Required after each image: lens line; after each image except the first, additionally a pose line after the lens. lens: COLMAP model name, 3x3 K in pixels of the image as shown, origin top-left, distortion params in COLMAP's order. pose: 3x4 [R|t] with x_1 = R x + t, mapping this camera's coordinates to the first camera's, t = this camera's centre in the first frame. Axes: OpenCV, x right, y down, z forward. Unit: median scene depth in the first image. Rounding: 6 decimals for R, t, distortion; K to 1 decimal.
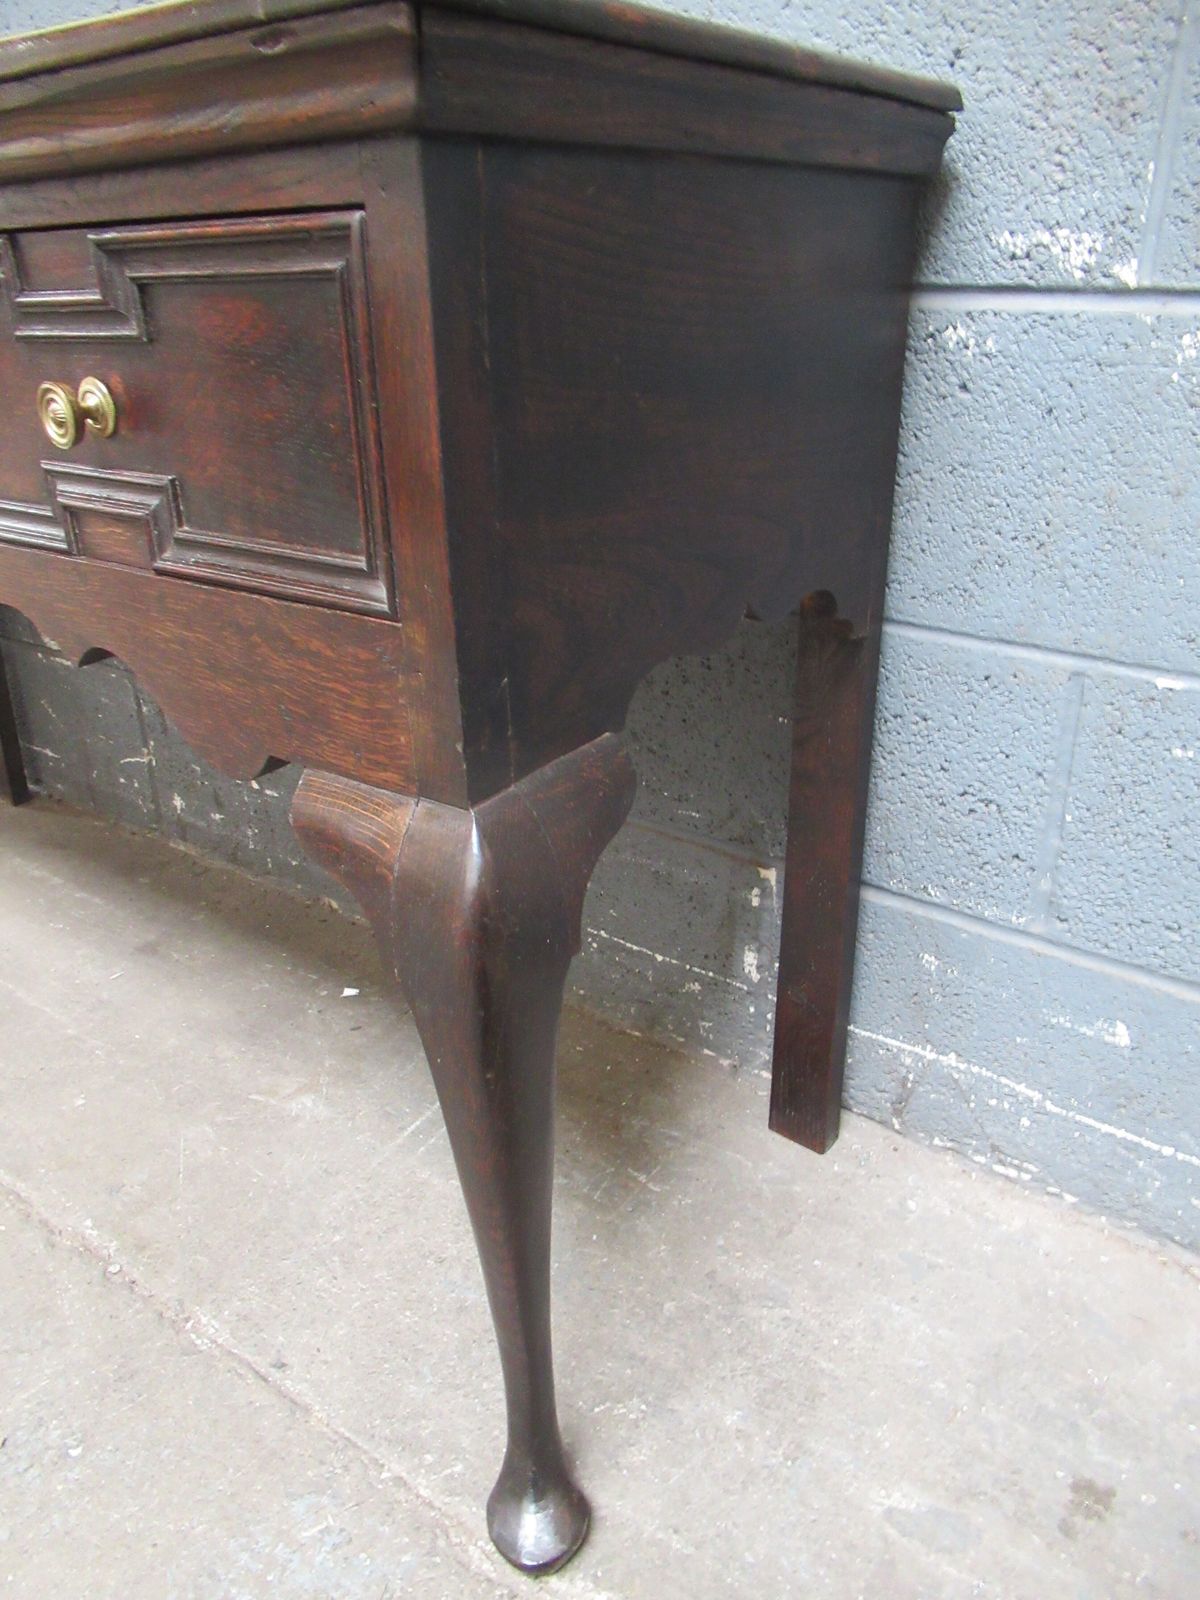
lens RADIAL K [[1193.2, 0, 582.6], [0, 1193.2, 781.1], [0, 0, 1]] dist [-0.012984, 0.005647]
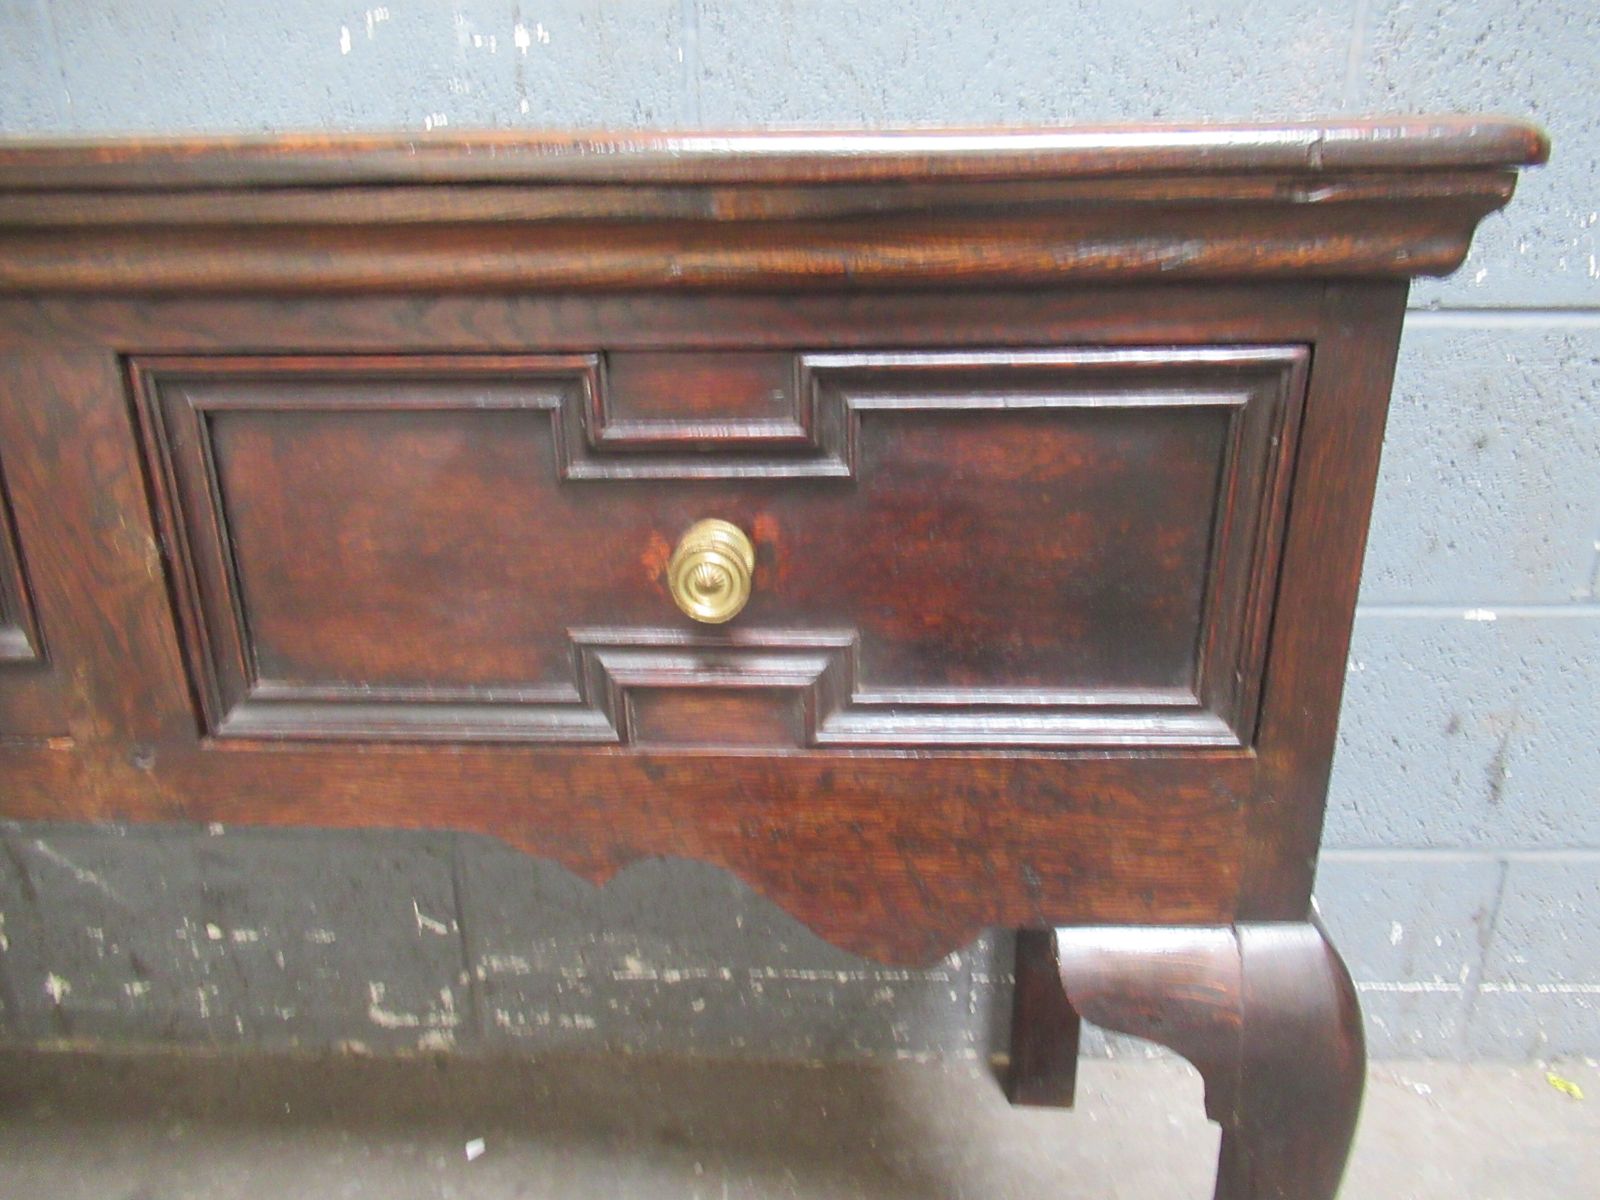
lens RADIAL K [[1193.2, 0, 789.7], [0, 1193.2, 602.0], [0, 0, 1]] dist [-0.012984, 0.005647]
pose [[0.831241, -0.183390, 0.524793, -0.449627], [0.221029, 0.975223, -0.009303, -0.156015], [-0.510084, 0.123728, 0.851179, 0.187298]]
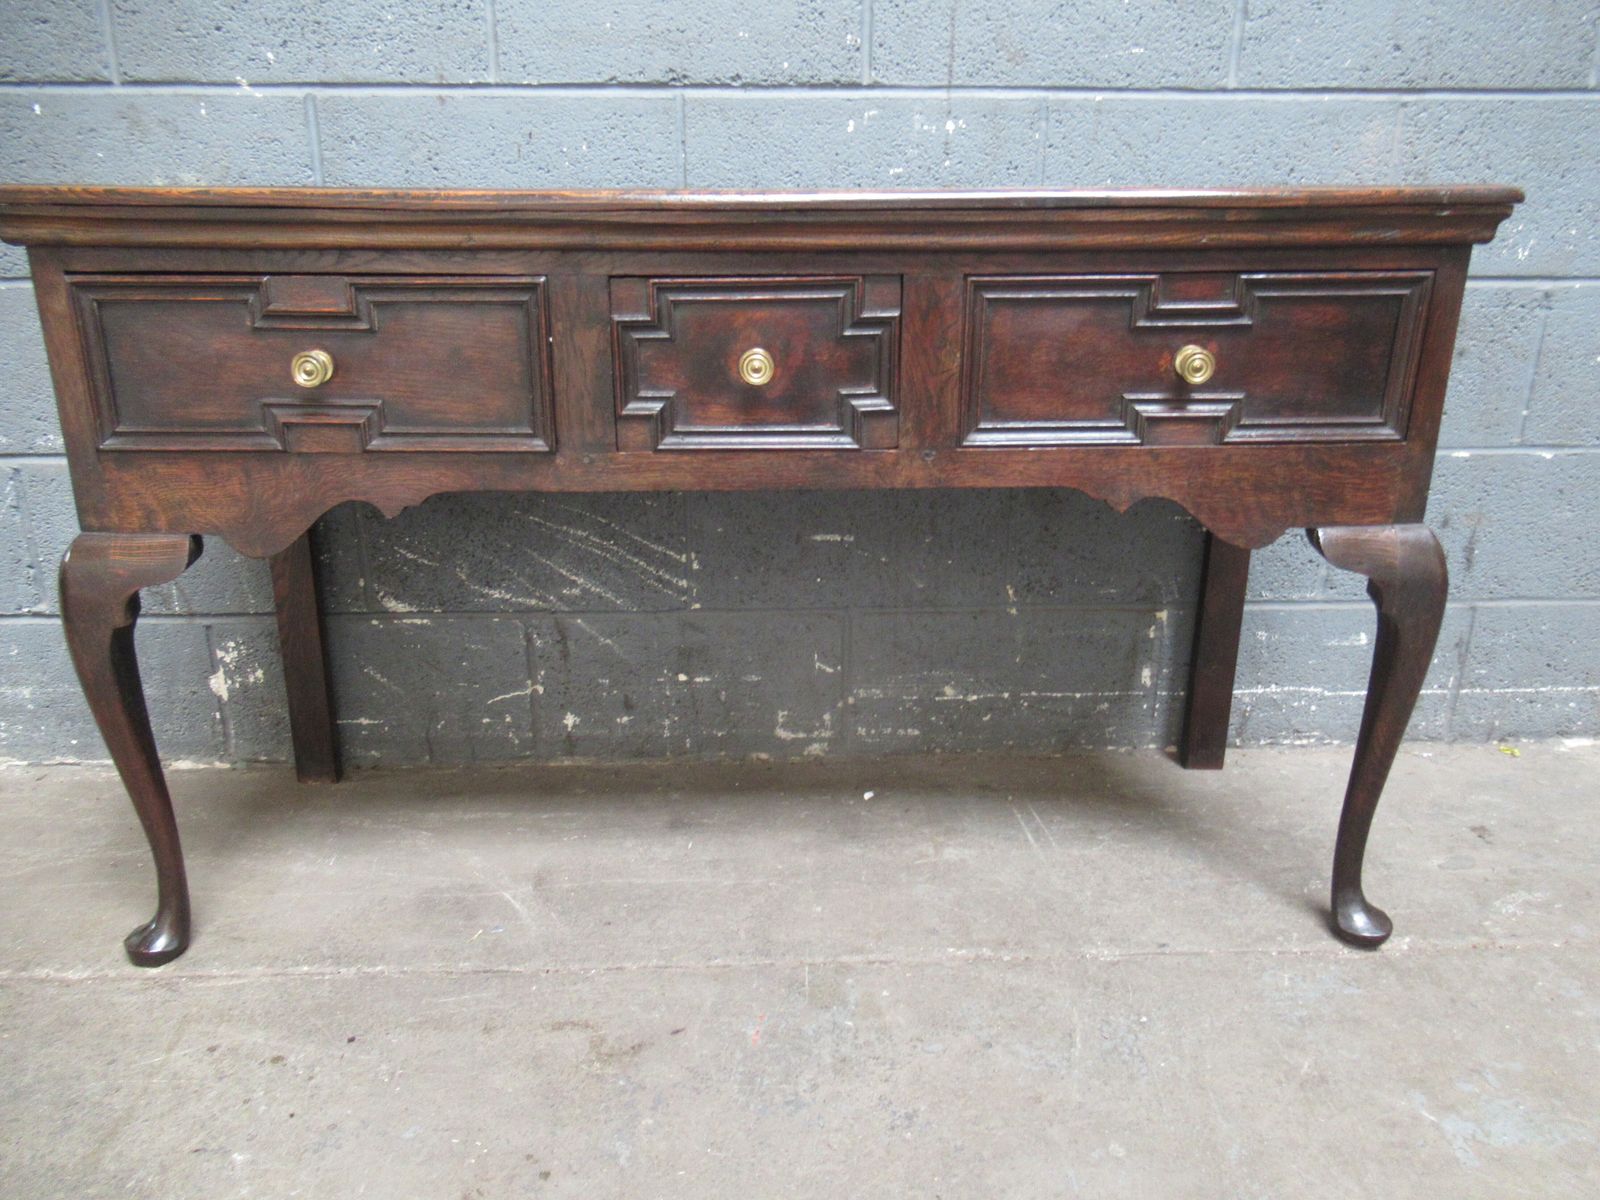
lens RADIAL K [[1193.2, 0, 775.0], [0, 1193.2, 606.6], [0, 0, 1]] dist [-0.012984, 0.005647]
pose [[0.796471, -0.189402, 0.574248, -1.198098], [0.236856, 0.971511, -0.008085, -0.046756], [-0.556357, 0.142453, 0.818642, -0.063032]]
